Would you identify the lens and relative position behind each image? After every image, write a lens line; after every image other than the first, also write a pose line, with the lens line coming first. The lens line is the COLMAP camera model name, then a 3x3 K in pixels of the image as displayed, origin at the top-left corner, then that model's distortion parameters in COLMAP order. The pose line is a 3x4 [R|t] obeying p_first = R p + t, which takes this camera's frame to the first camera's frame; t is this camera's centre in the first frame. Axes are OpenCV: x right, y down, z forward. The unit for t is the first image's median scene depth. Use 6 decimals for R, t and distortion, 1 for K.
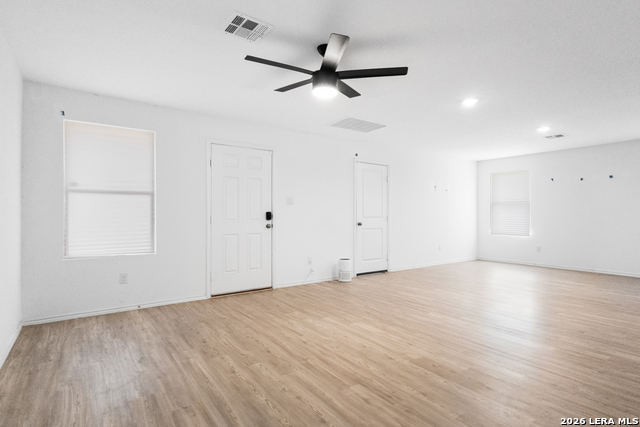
lens RADIAL K [[325.5, 0, 317.2], [0, 325.5, 213.3], [0, 0, 1]] dist [0.001765, -0.000095]
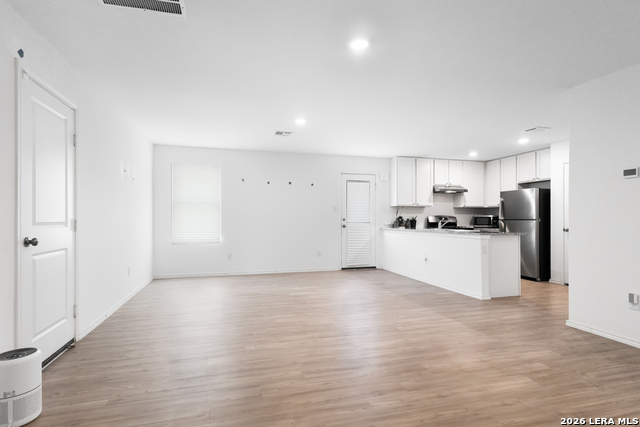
lens RADIAL K [[333.1, 0, 320.0], [0, 333.1, 213.5], [0, 0, 1]] dist [0.003385, 0.000242]
pose [[0.326507, 0.013964, 0.945092, -0.150217], [-0.008516, 0.999894, -0.011832, 0.002098], [-0.945156, -0.004185, 0.326591, 0.680303]]
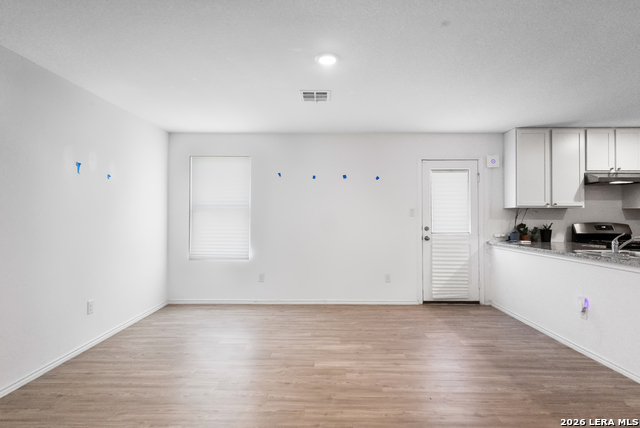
lens RADIAL K [[333.2, 0, 319.3], [0, 333.2, 211.2], [0, 0, 1]] dist [0.015791, -0.000346]
pose [[0.584082, 0.018333, 0.811488, 0.288424], [-0.008296, 0.999828, -0.016617, -0.021745], [-0.811652, 0.002974, 0.584133, 0.741166]]
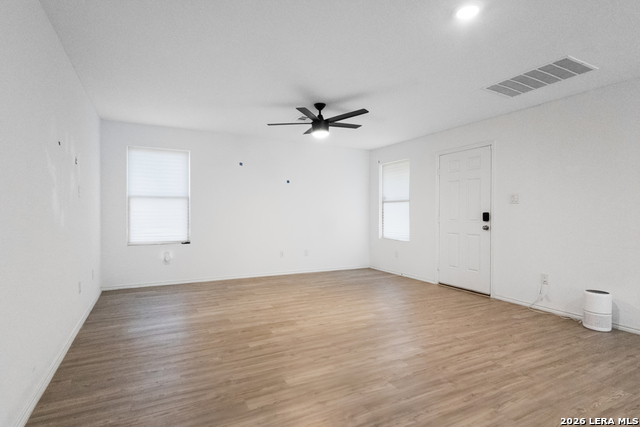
lens RADIAL K [[325.5, 0, 317.2], [0, 325.5, 213.3], [0, 0, 1]] dist [0.001765, -0.000095]
pose [[-0.134953, -0.002866, -0.990848, 0.840500], [0.003304, 0.999989, -0.003343, -0.000366], [0.990846, -0.003725, -0.134942, 0.654565]]
